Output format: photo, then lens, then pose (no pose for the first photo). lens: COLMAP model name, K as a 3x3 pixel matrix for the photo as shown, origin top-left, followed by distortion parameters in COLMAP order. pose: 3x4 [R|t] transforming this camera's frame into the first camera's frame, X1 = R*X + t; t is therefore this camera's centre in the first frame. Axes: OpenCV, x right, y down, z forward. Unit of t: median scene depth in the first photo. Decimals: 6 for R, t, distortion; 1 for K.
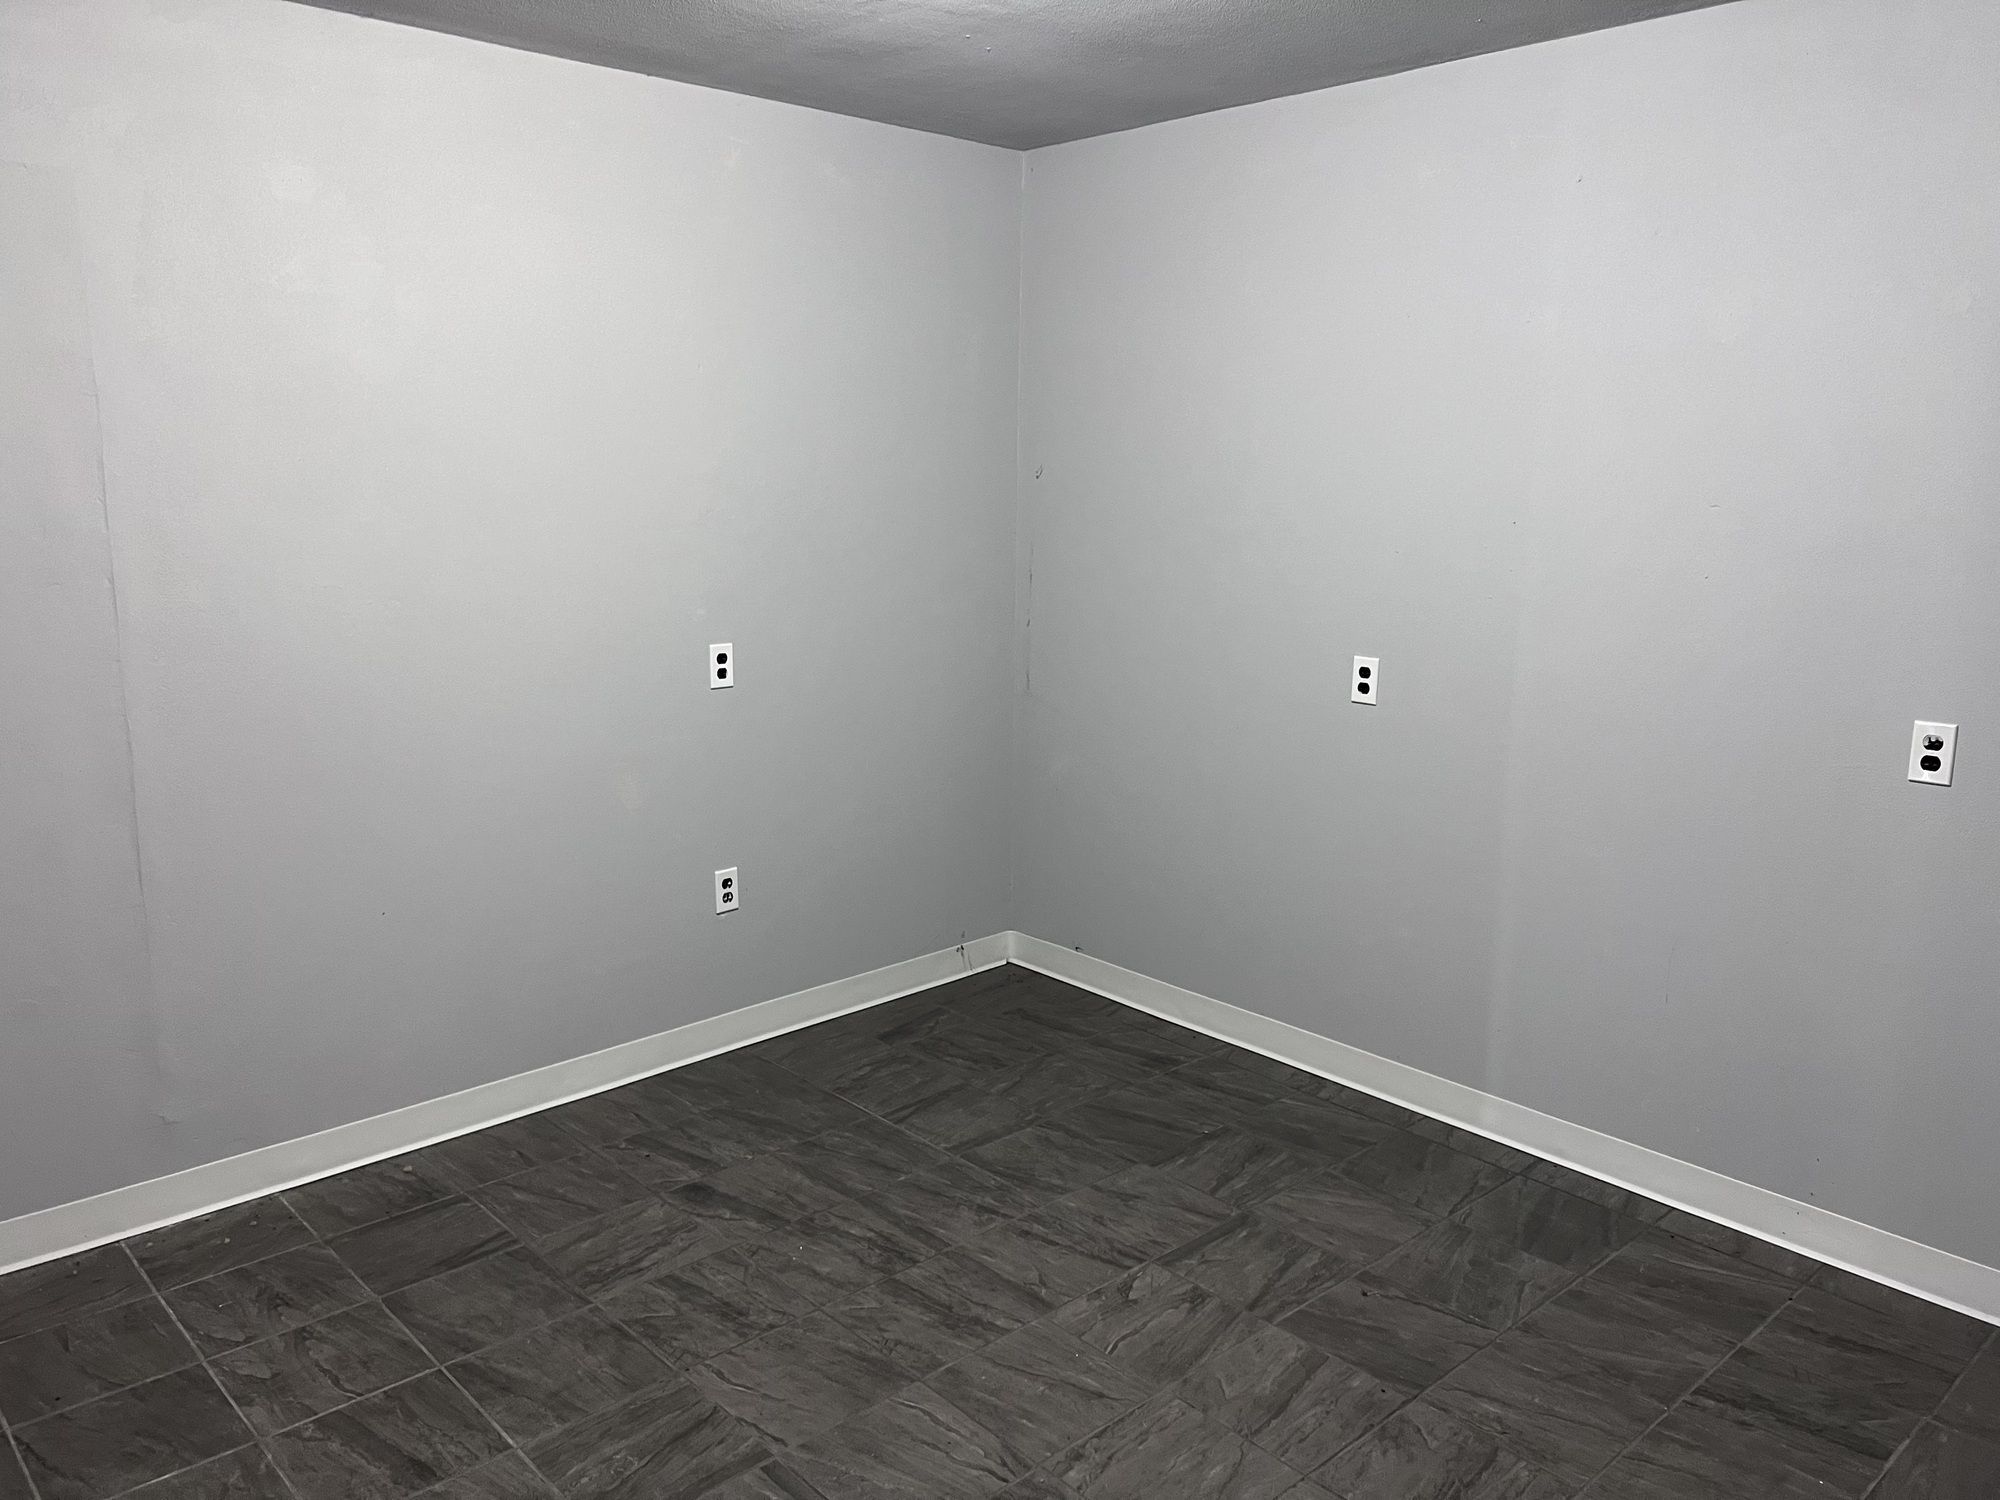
lens RADIAL K [[1541.8, 0, 1000.0], [0, 1541.8, 750.0], [0, 0, 1]] dist [0.001808, -0.004496]
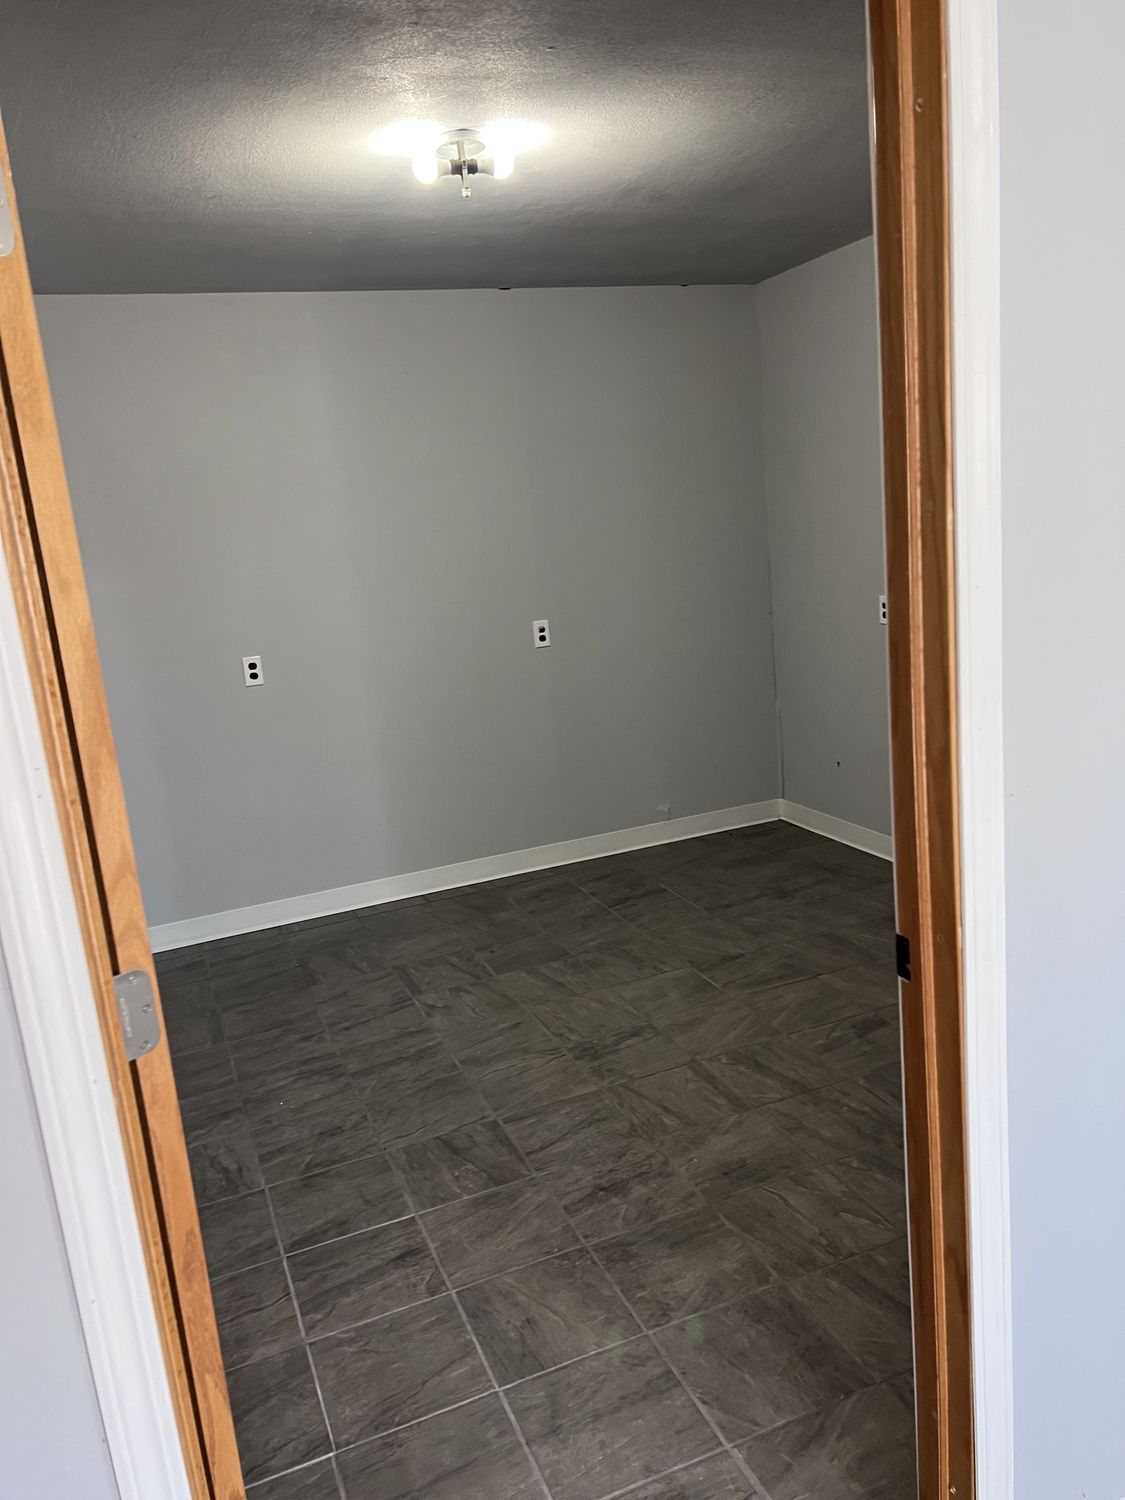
lens RADIAL K [[1116.1, 0, 563.6], [0, 1116.1, 733.2], [0, 0, 1]] dist [0.003226, -0.001470]
pose [[0.365757, -0.239247, 0.899435, -0.928218], [0.280206, 0.949865, 0.138715, -0.078880], [-0.887528, 0.201291, 0.414458, 0.280094]]
